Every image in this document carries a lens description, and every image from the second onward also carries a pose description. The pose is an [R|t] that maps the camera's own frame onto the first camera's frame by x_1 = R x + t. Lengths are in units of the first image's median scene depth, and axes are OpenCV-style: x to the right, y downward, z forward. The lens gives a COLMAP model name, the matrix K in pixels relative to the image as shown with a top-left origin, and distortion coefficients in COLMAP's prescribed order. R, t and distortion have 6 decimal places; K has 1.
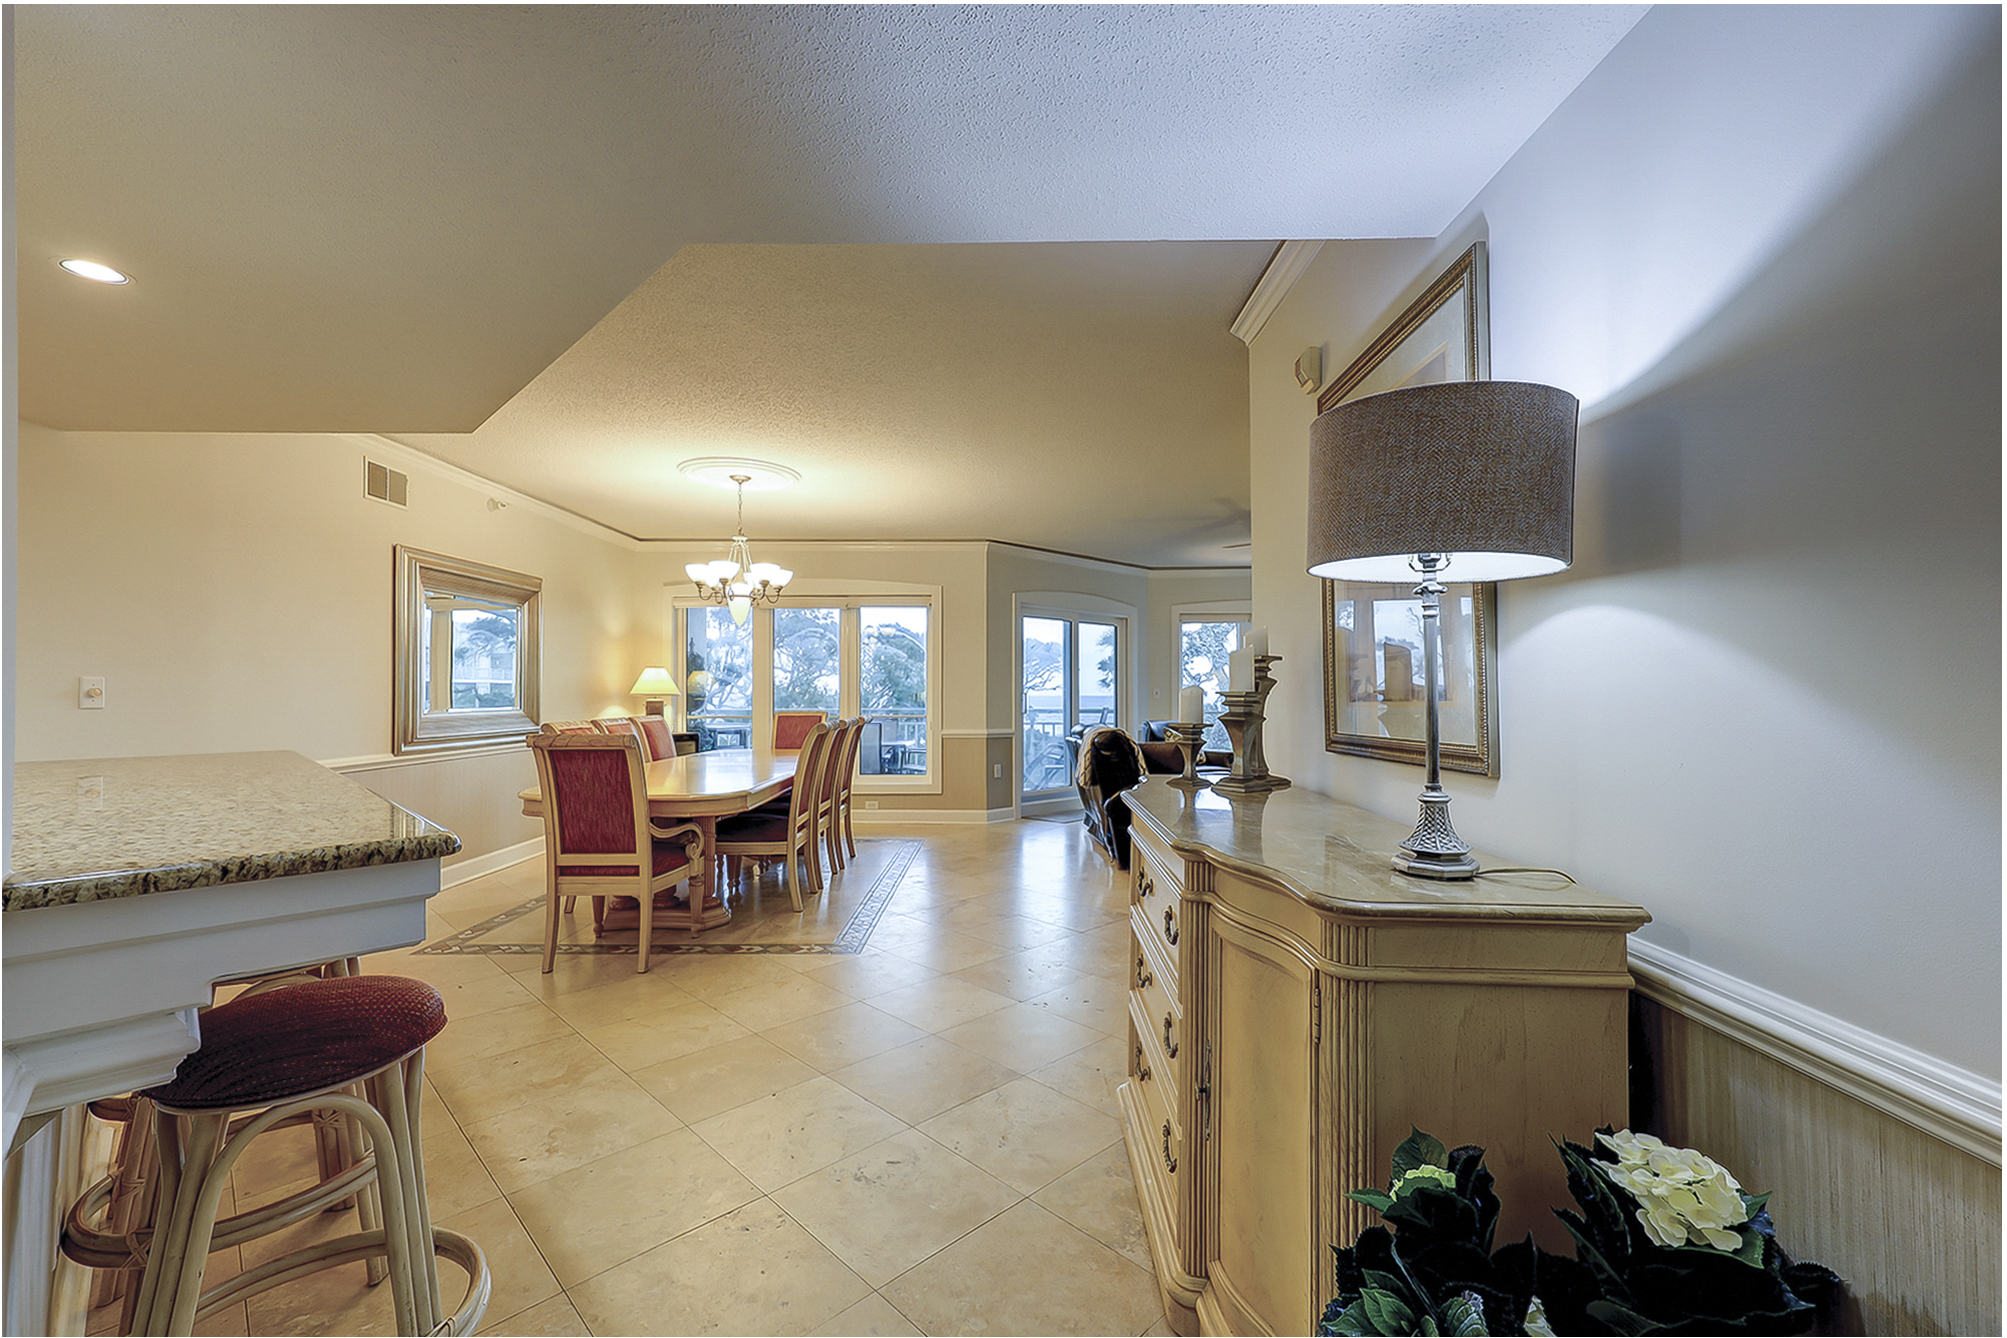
lens RADIAL K [[869.7, 0, 1002.1], [0, 869.7, 680.6], [0, 0, 1]] dist [0.035688, 0.000641]
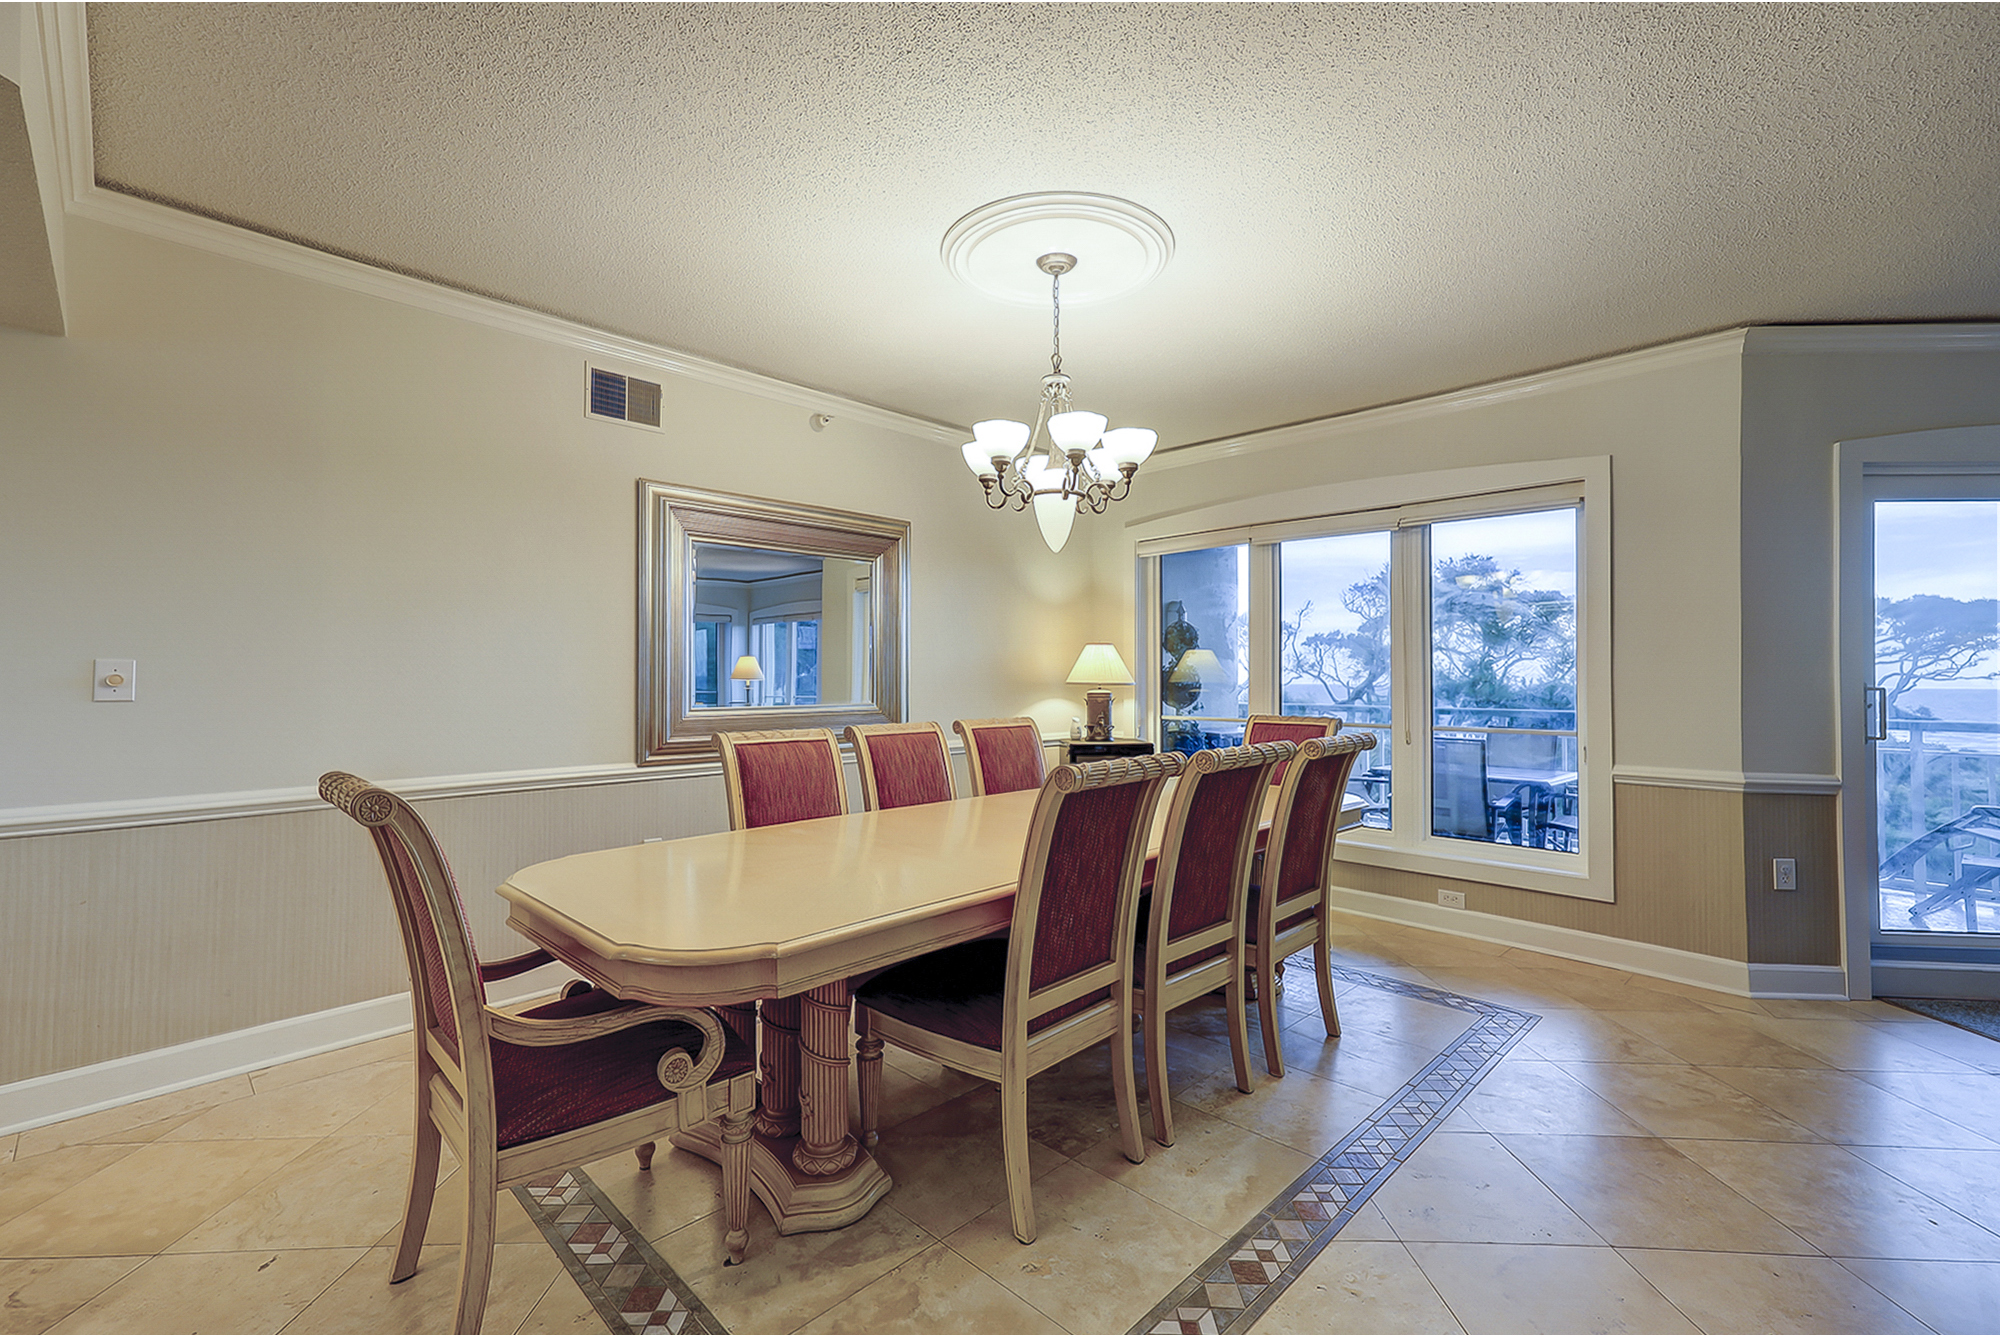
lens RADIAL K [[866.6, 0, 1008.1], [0, 866.6, 658.4], [0, 0, 1]] dist [0.035688, 0.000641]
pose [[0.722811, -0.014483, -0.690894, 0.022764], [0.007398, 0.999885, -0.013220, 0.004721], [0.691007, 0.004445, 0.722835, 0.446488]]
